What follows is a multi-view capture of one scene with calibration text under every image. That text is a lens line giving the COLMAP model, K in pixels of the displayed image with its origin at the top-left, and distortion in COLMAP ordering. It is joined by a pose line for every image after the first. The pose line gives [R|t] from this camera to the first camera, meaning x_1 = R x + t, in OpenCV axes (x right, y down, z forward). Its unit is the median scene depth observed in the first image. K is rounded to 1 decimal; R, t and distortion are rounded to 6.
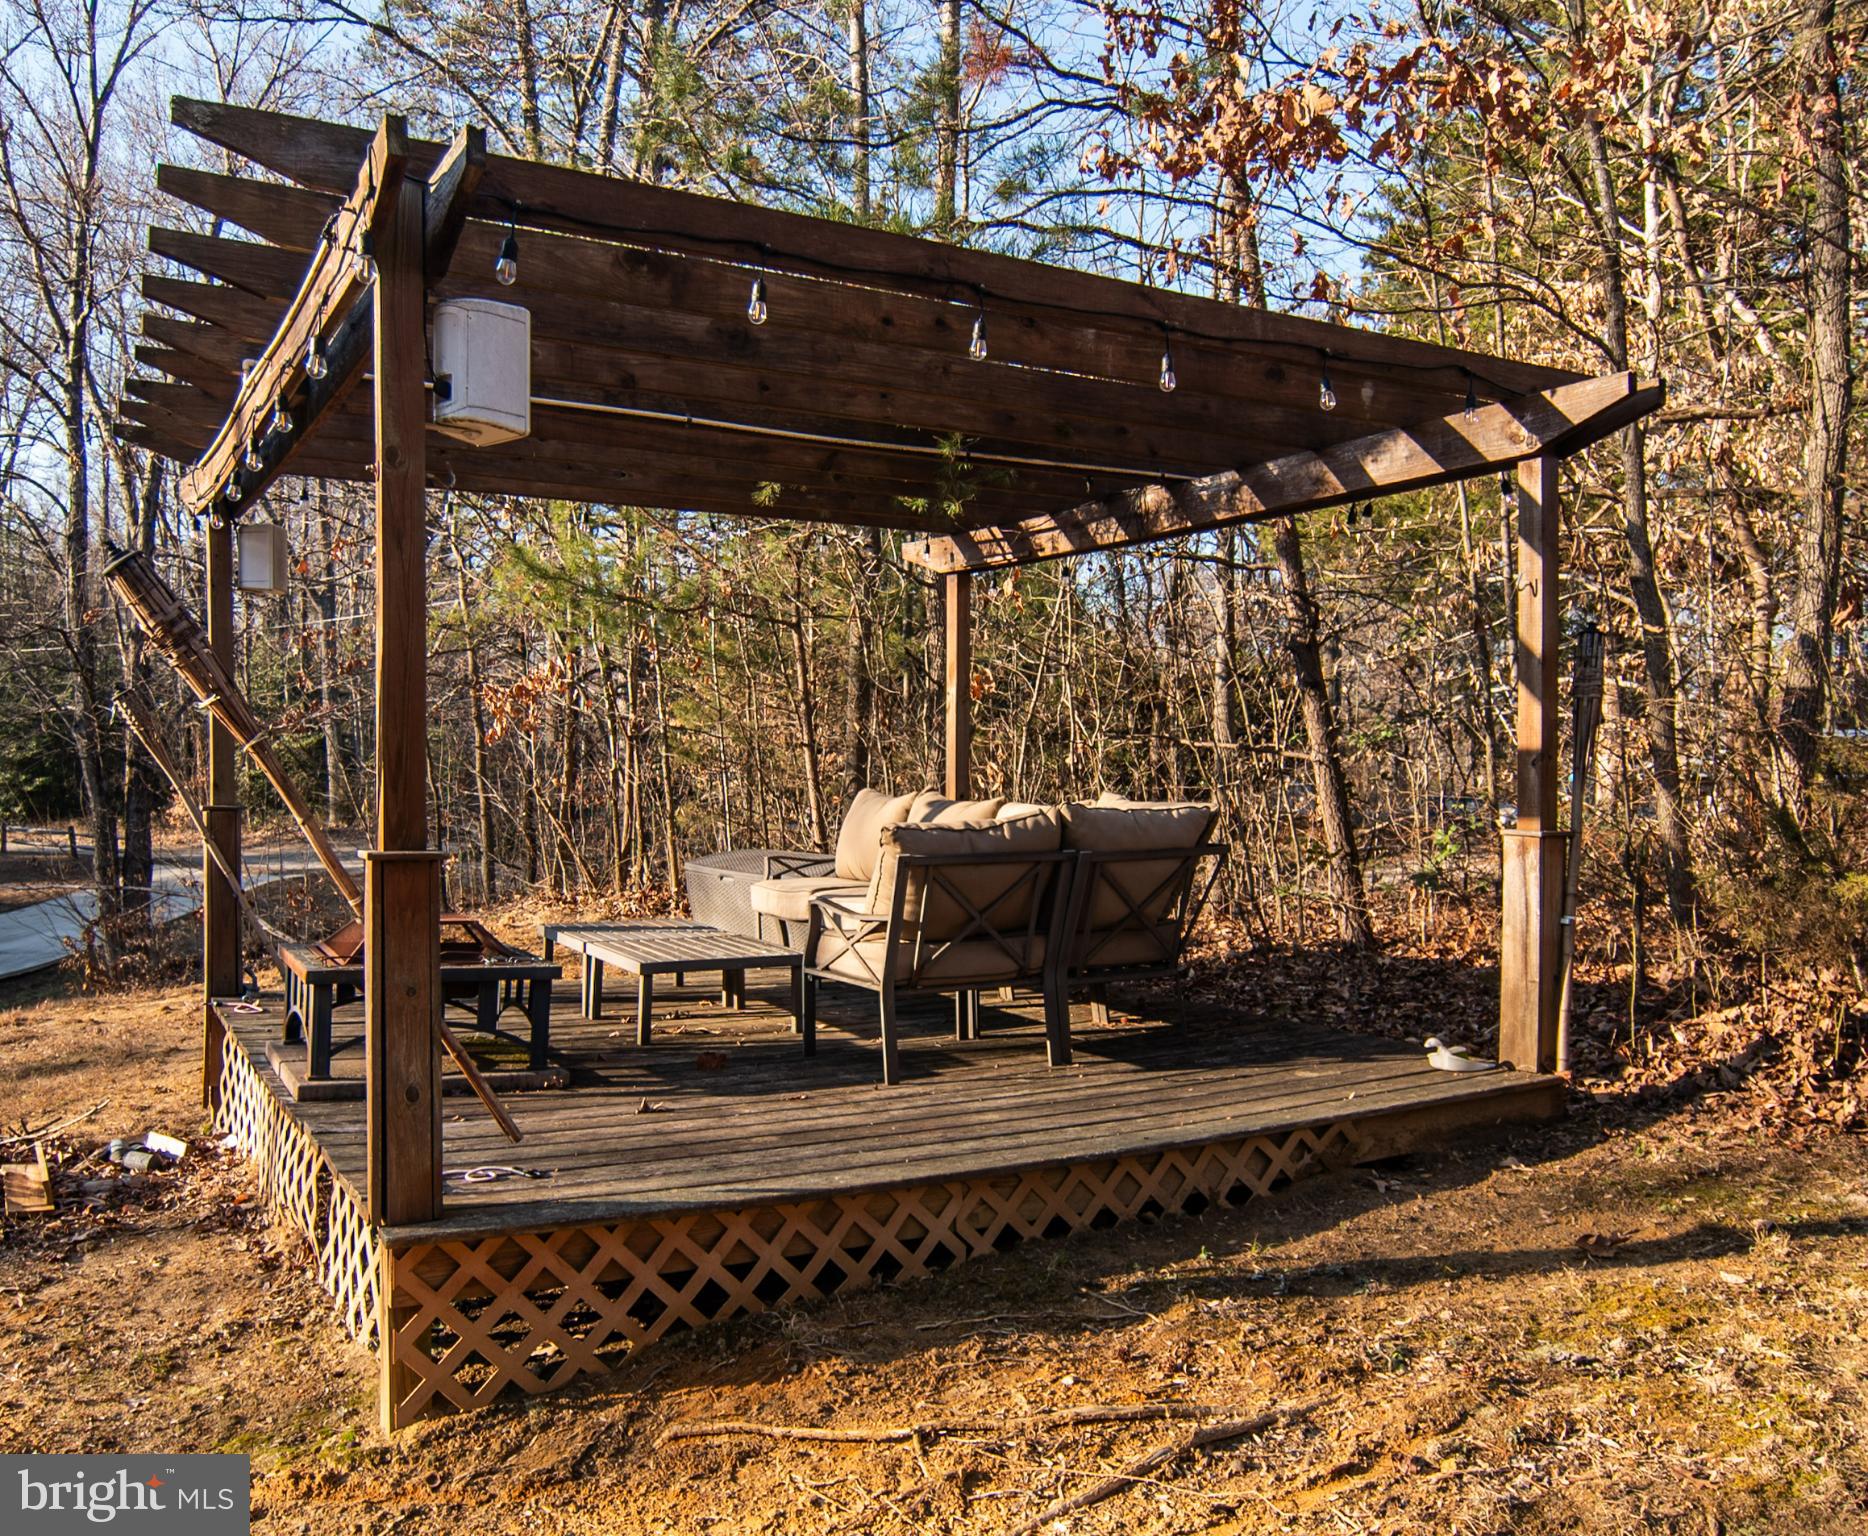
lens RADIAL K [[1421.6, 0, 934.0], [0, 1421.6, 768.0], [0, 0, 1]] dist [-0.004549, -0.073365]
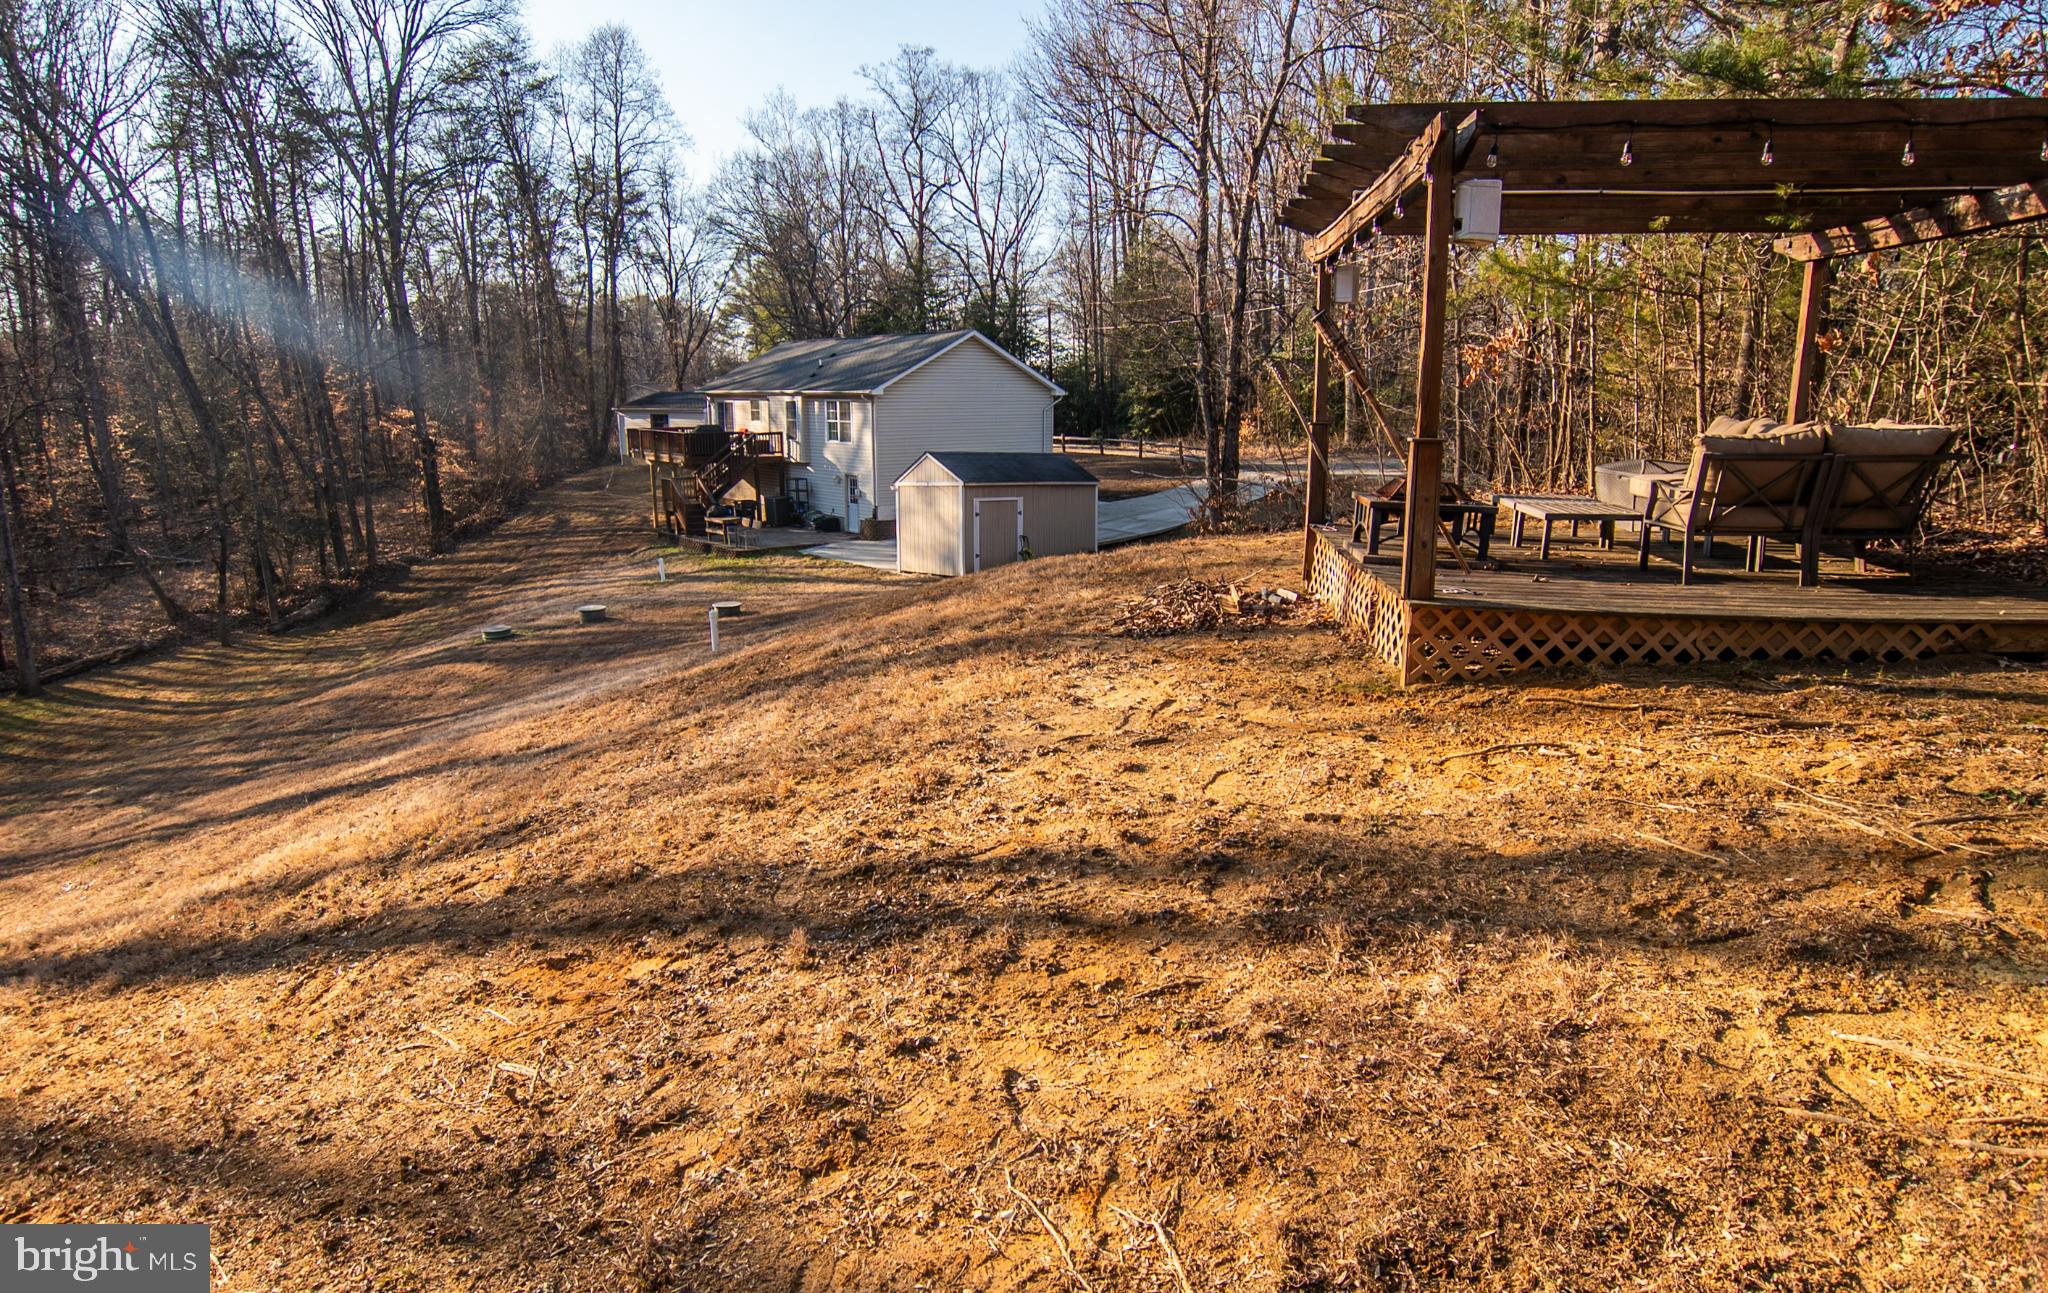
lens RADIAL K [[1172.3, 0, 1024.0], [0, 1172.3, 646.5], [0, 0, 1]] dist [-0.014030, -0.000602]
pose [[0.792489, 0.121063, -0.597750, 0.164298], [0.003377, 0.979215, 0.202799, 0.000982], [0.609877, -0.162734, 0.775608, -0.540595]]
